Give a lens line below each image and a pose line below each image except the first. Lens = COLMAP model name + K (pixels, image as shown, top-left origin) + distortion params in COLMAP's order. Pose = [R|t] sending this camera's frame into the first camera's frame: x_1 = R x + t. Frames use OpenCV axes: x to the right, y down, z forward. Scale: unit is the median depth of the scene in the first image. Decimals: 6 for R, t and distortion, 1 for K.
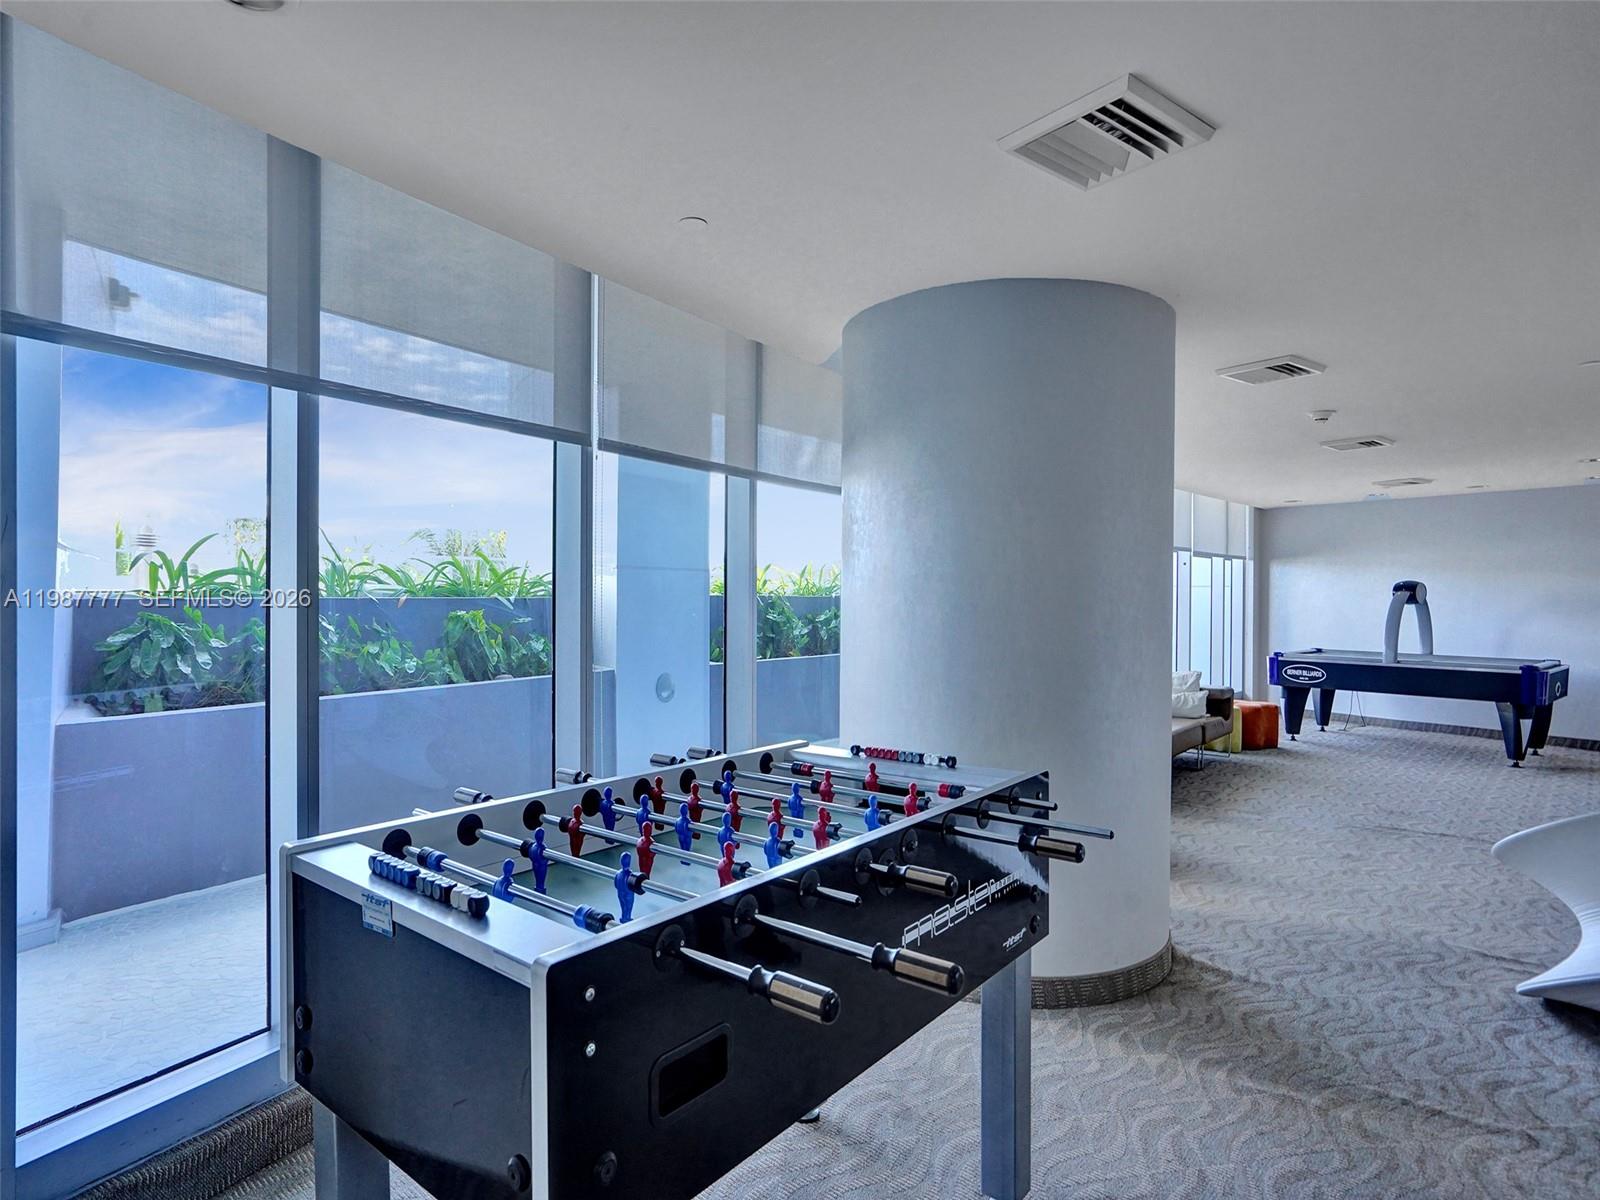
lens RADIAL K [[883.1, 0, 801.9], [0, 883.1, 597.8], [0, 0, 1]] dist [0.006638, 0.000641]
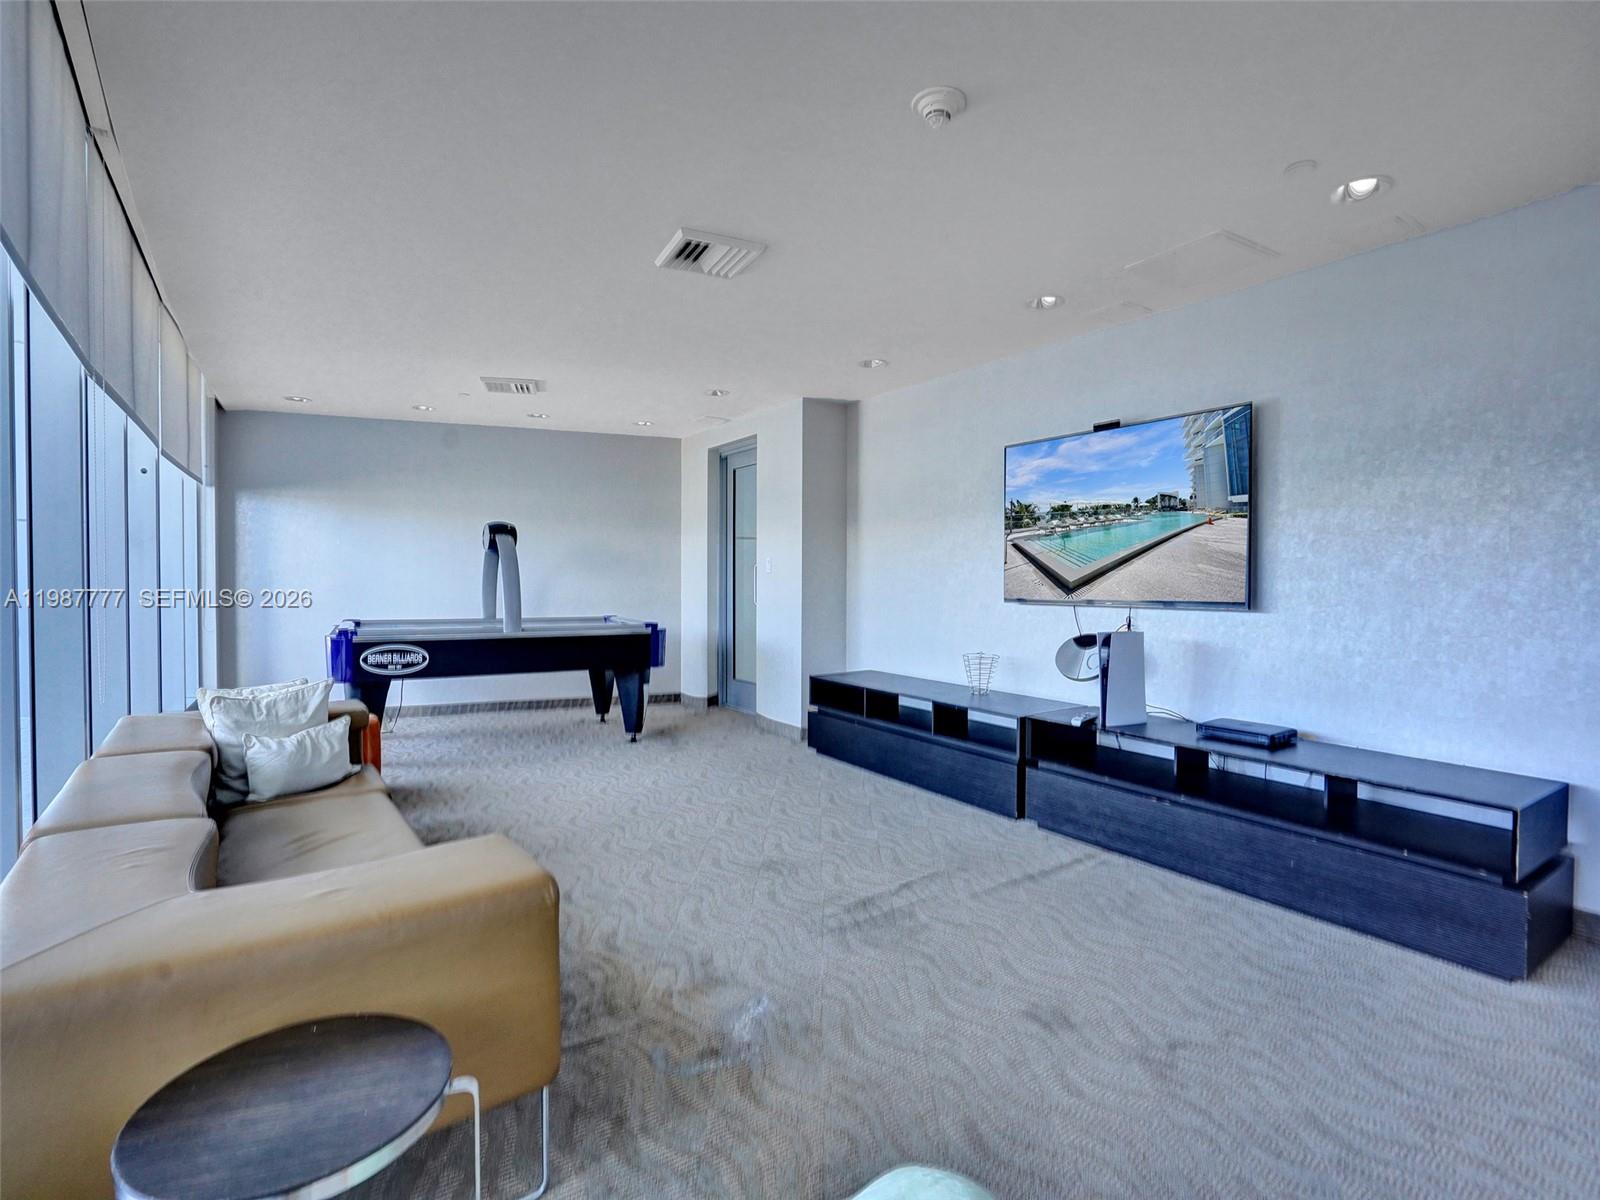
lens RADIAL K [[790.1, 0, 804.5], [0, 790.1, 587.1], [0, 0, 1]] dist [-0.014335, 0.000210]
pose [[0.240924, -0.020645, 0.970324, 0.093520], [0.002642, 0.999784, 0.020616, 0.023334], [-0.970540, -0.002404, 0.240926, 0.586399]]
